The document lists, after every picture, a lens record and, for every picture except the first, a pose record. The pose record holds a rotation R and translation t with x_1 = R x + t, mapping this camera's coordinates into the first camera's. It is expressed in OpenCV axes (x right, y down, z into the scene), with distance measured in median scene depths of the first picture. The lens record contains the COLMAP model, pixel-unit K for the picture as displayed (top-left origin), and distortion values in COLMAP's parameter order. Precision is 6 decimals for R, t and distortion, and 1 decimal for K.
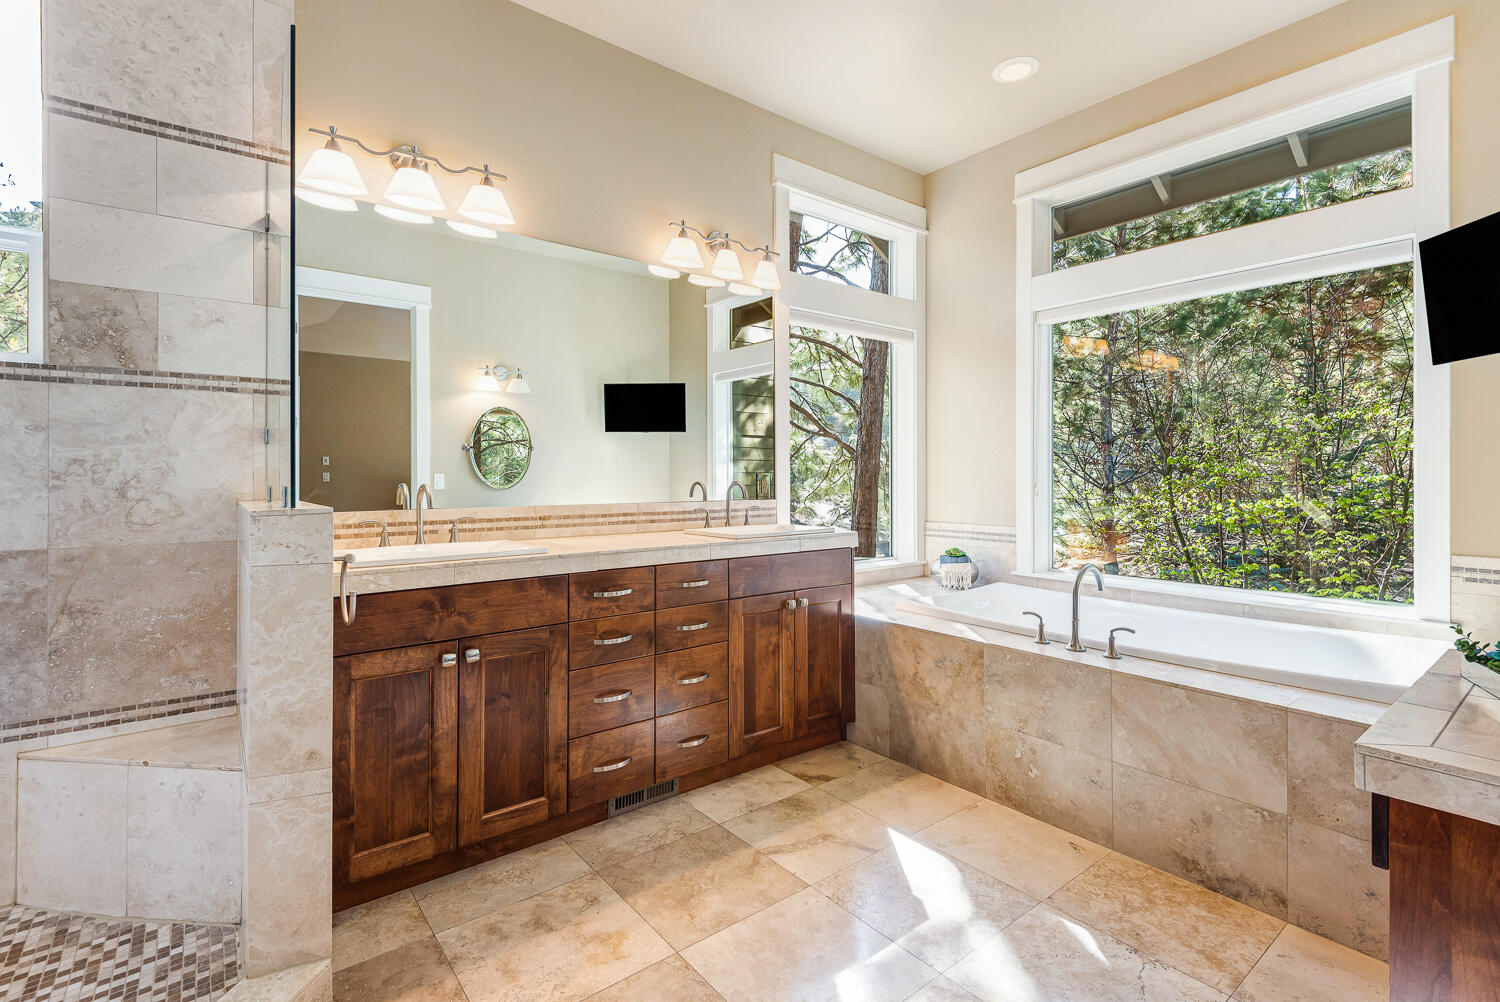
lens RADIAL K [[691.4, 0, 750.9], [0, 691.4, 492.1], [0, 0, 1]] dist [0.029639, -0.018810]
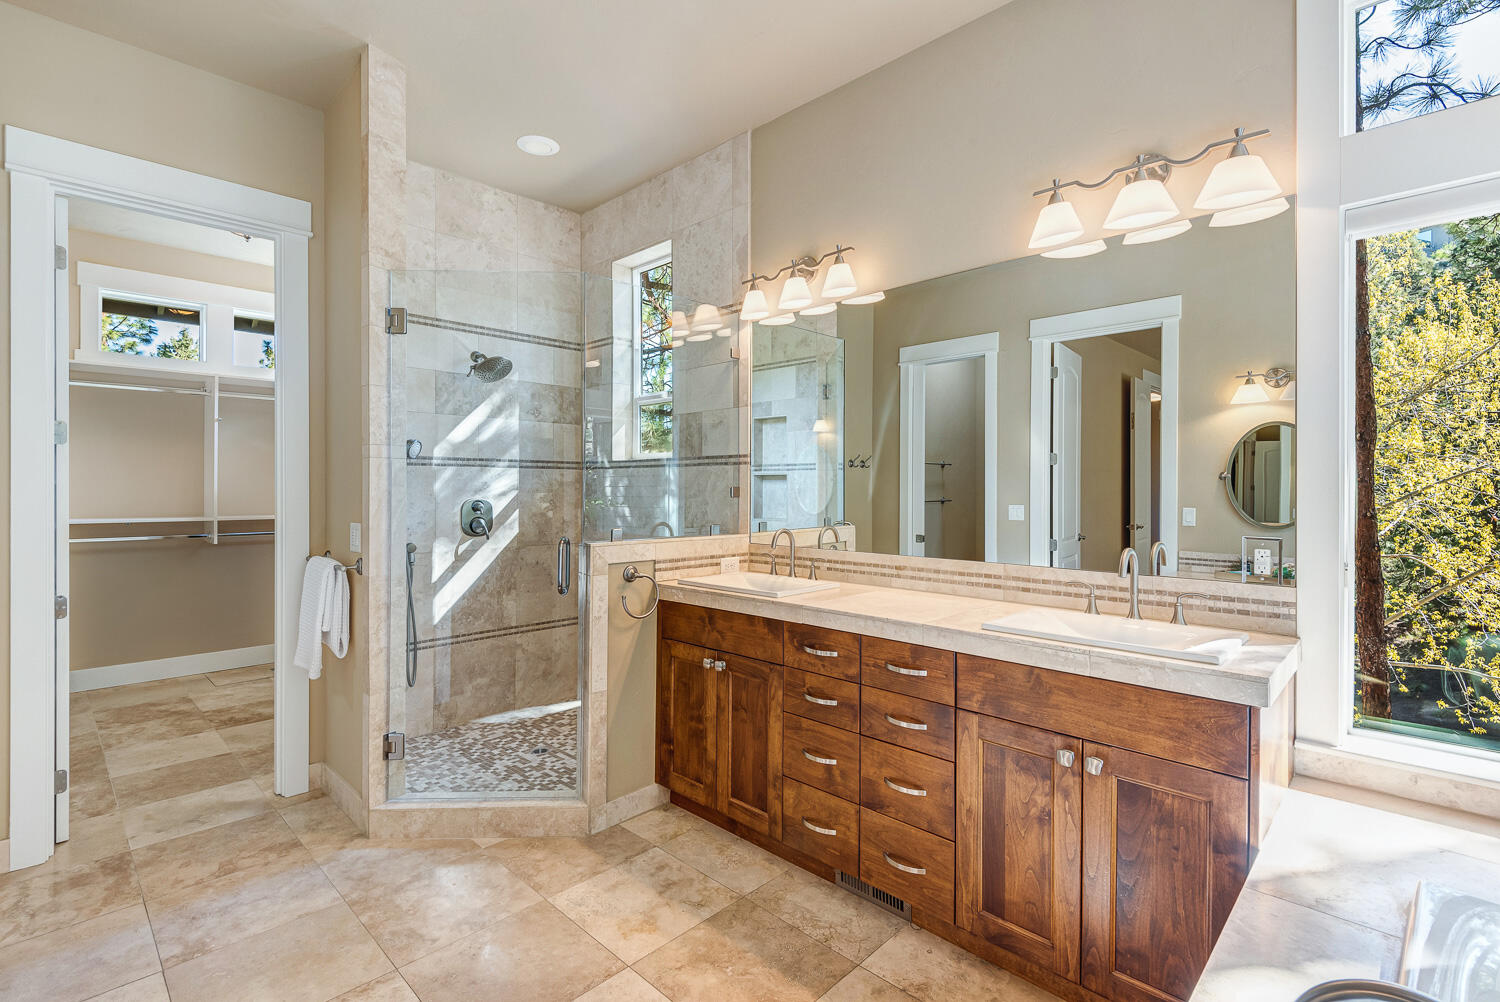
lens RADIAL K [[691.4, 0, 750.9], [0, 691.4, 492.1], [0, 0, 1]] dist [0.029639, -0.018810]
pose [[0.126180, 0.009621, -0.991961, 0.725784], [-0.023262, 0.999707, 0.006737, -0.080237], [0.991735, 0.022225, 0.126367, 0.735404]]
